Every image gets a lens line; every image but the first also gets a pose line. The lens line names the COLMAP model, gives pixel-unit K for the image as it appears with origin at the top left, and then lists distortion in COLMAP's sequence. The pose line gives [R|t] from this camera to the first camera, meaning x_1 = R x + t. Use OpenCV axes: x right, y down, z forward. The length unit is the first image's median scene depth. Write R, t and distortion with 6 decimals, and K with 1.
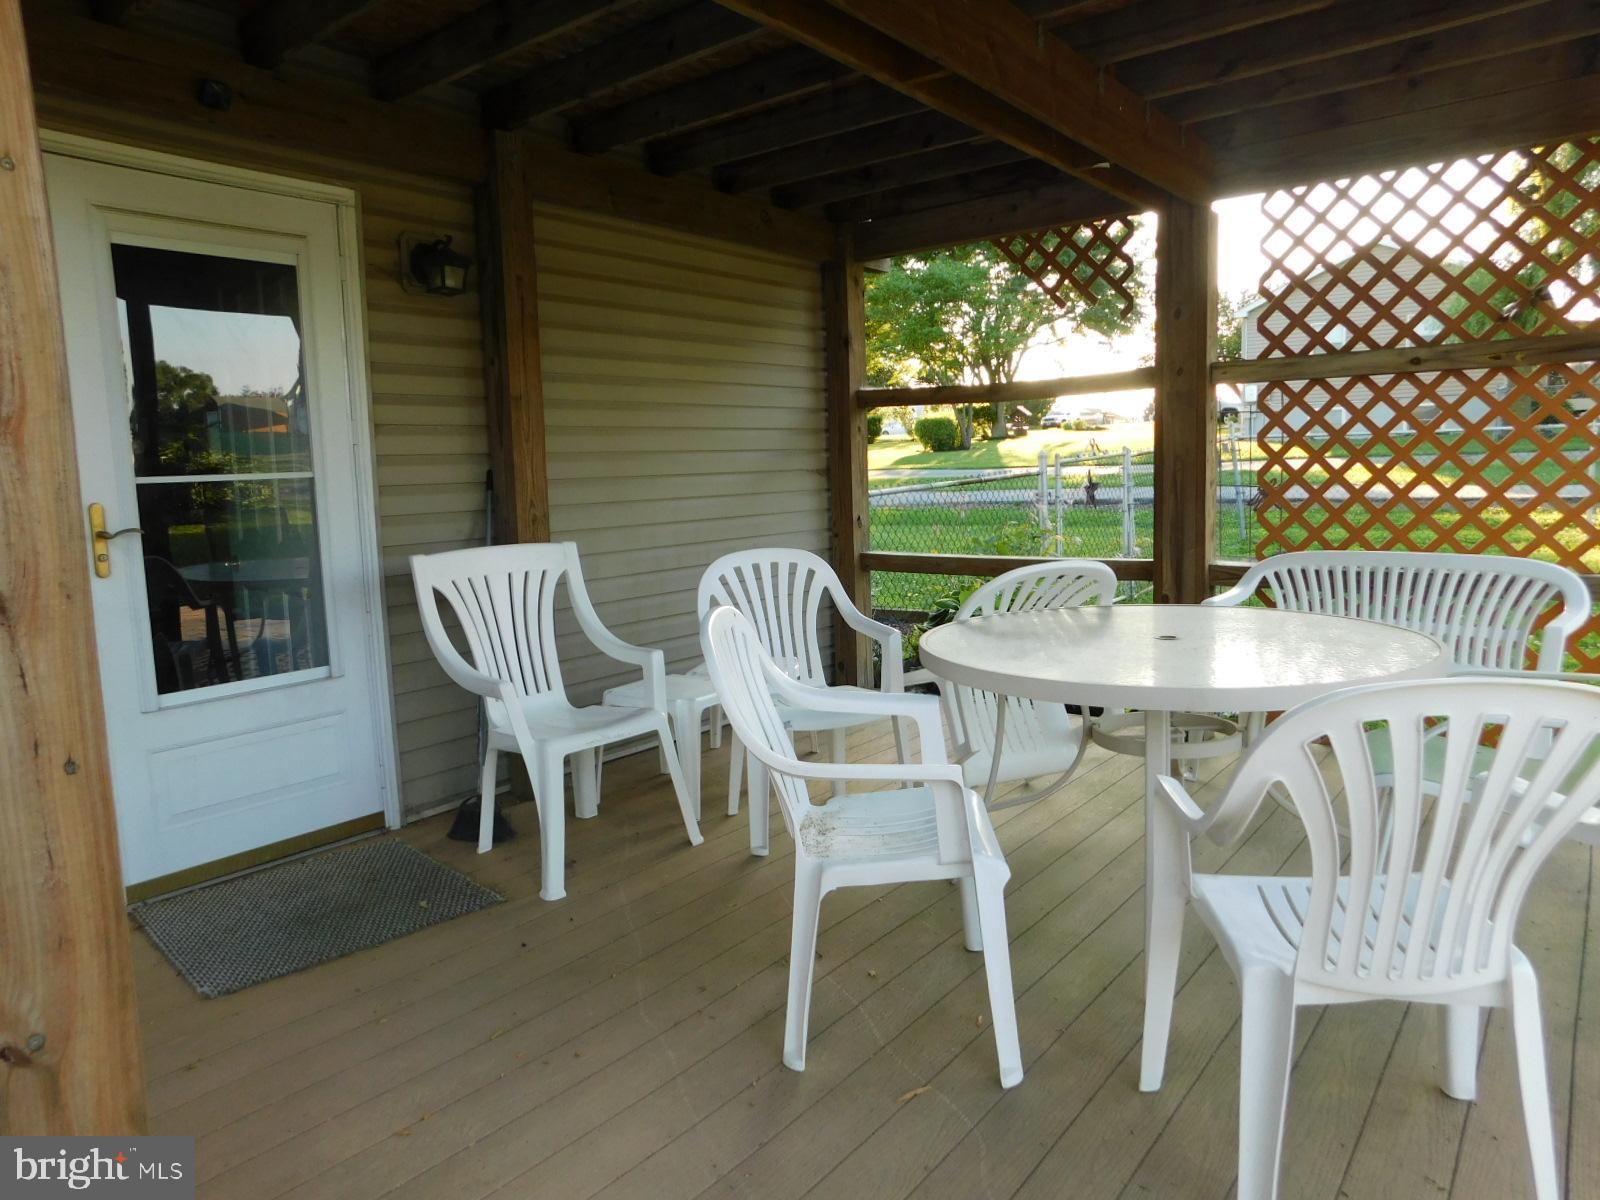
lens RADIAL K [[1053.7, 0, 803.9], [0, 1053.7, 597.4], [0, 0, 1]] dist [-0.074445, 0.061544]
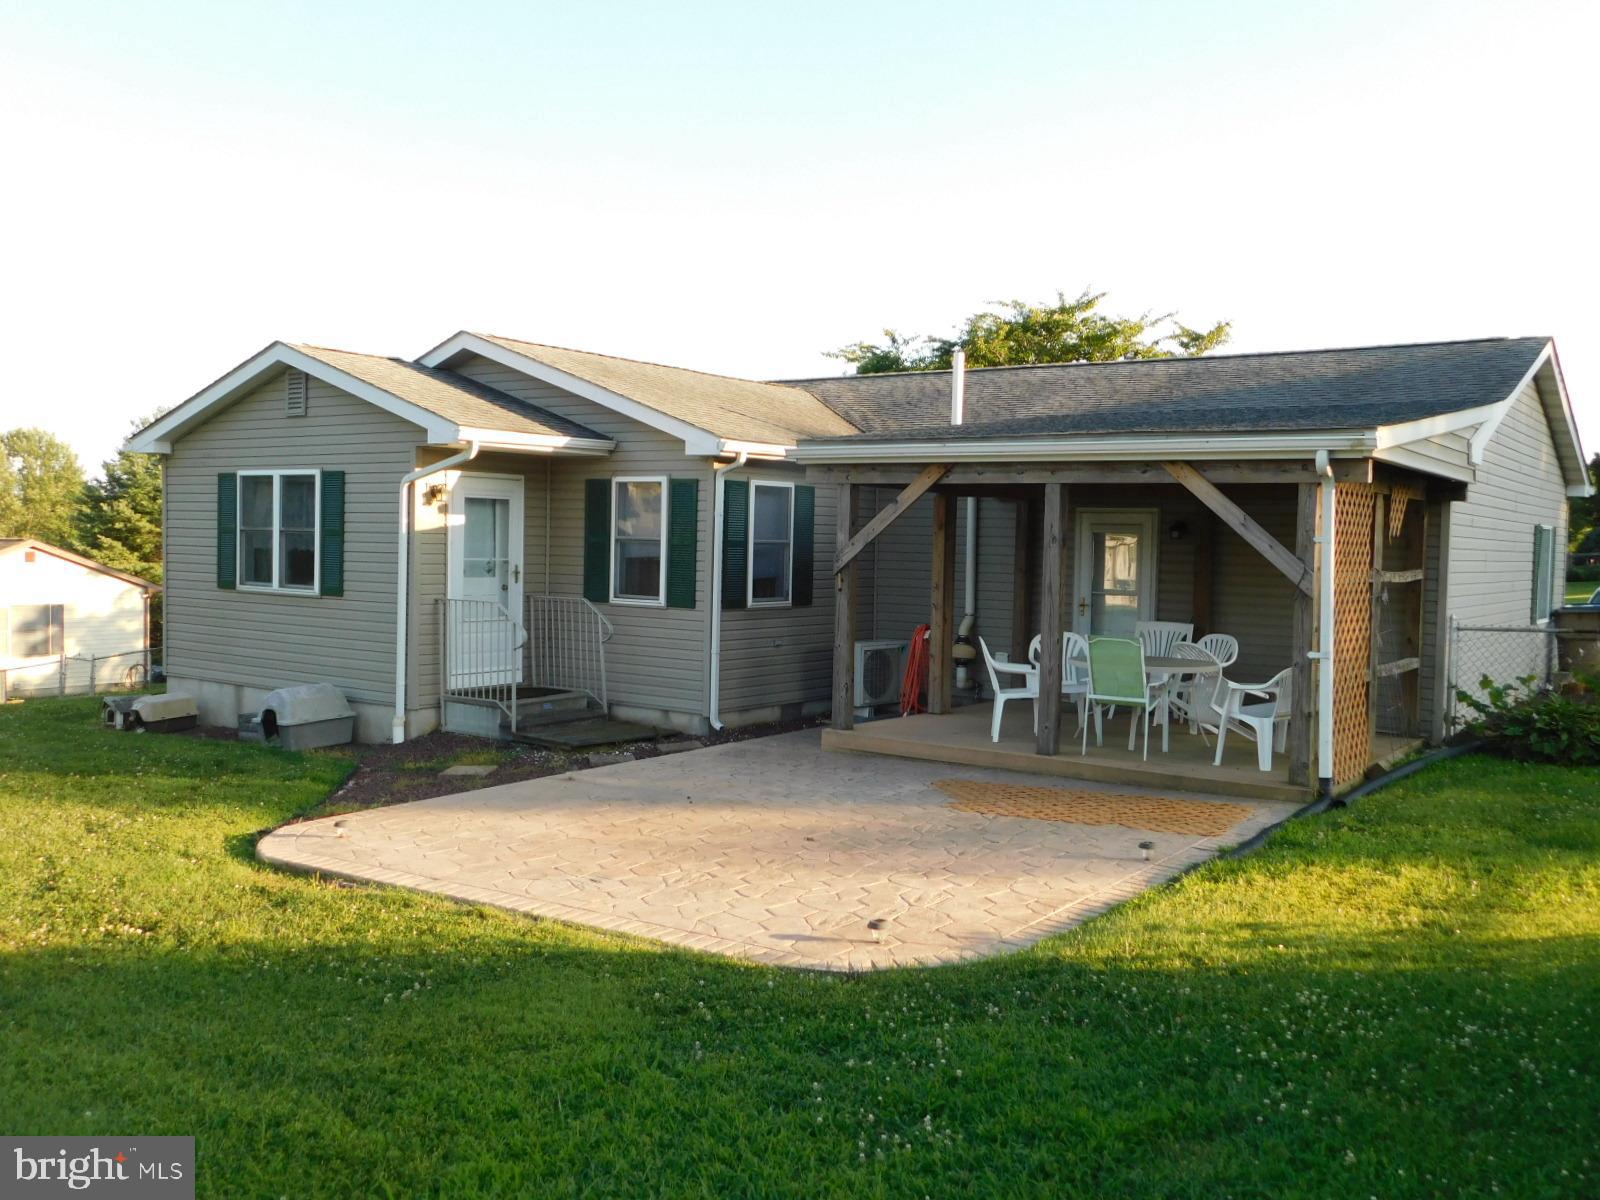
lens RADIAL K [[1404.9, 0, 800.0], [0, 1404.9, 600.0], [0, 0, 1]] dist [0.001935, 0.000786]
pose [[0.045602, 0.080240, -0.995732, 3.800185], [-0.145122, 0.986727, 0.072868, -0.259950], [0.988362, 0.141180, 0.056641, -0.309961]]
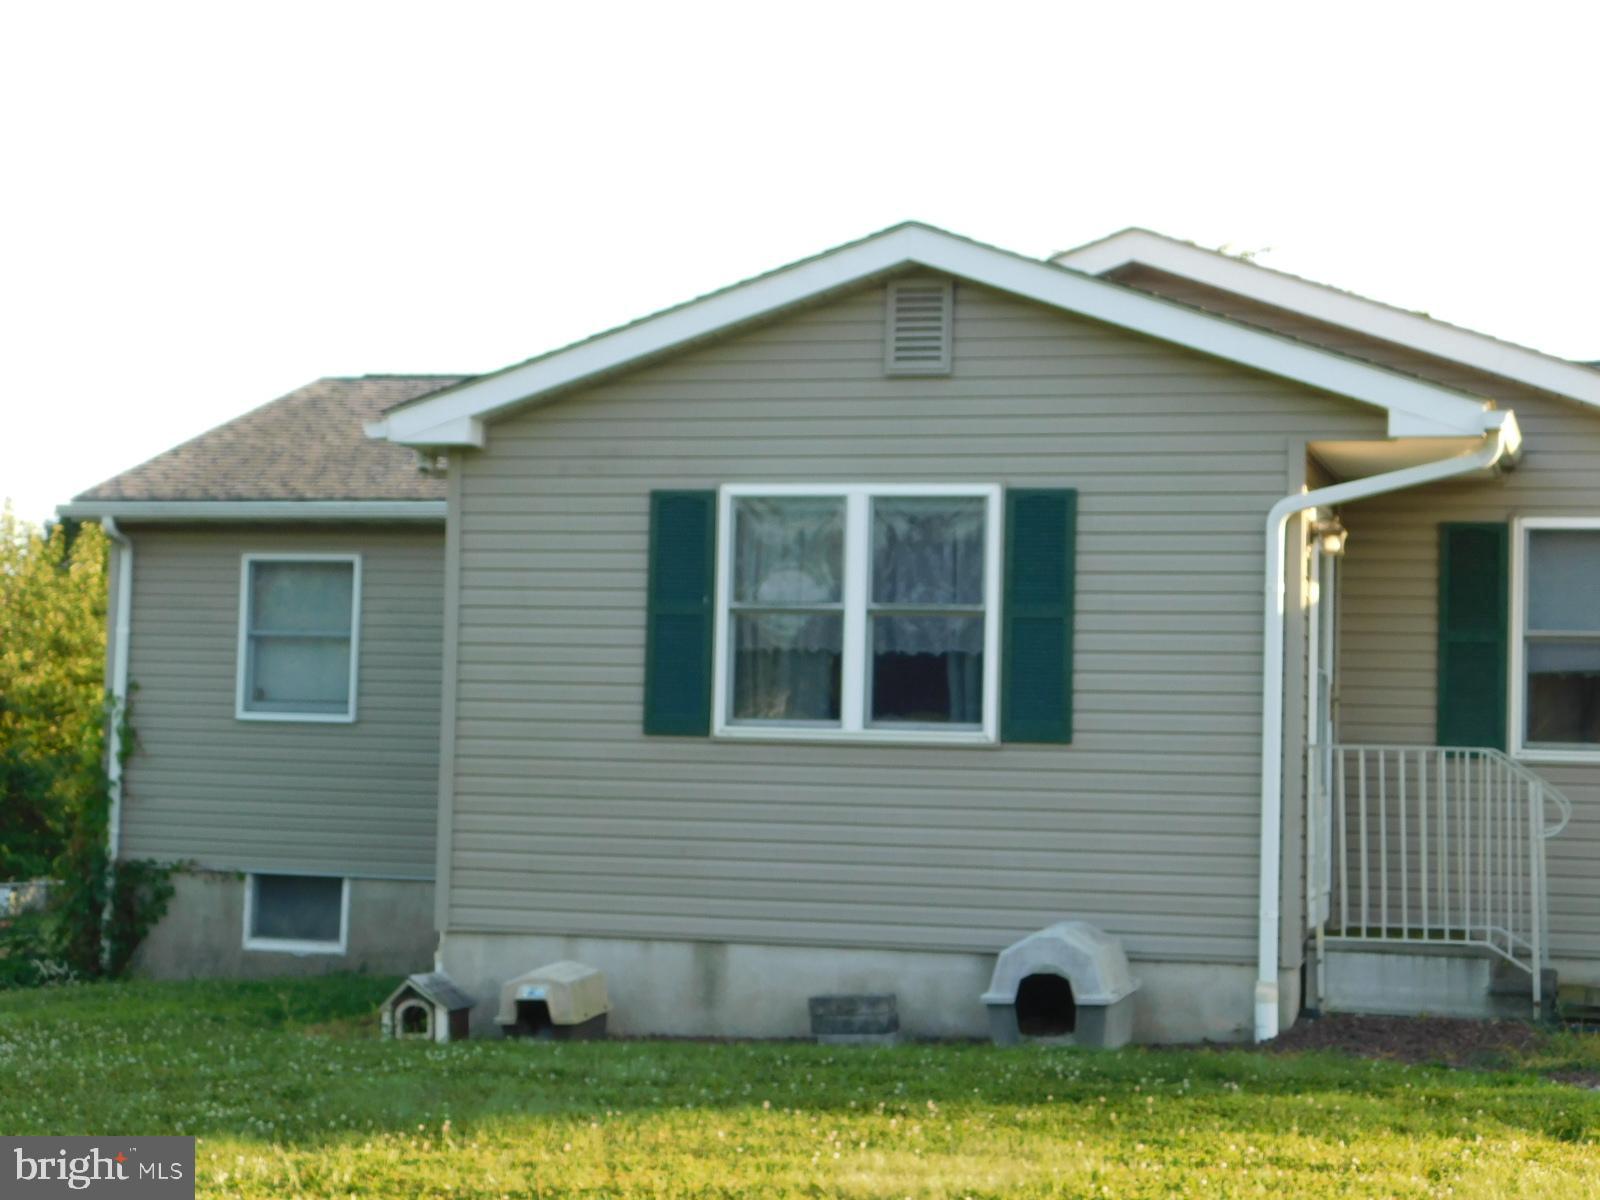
lens RADIAL K [[2812.2, 0, 800.0], [0, 2812.2, 600.0], [0, 0, 1]] dist [0.019915, -0.006024]
pose [[0.390661, -0.006686, -0.920510, 3.164243], [-0.150423, 0.986069, -0.071001, 0.399268], [0.908161, 0.166204, 0.384213, -3.499689]]
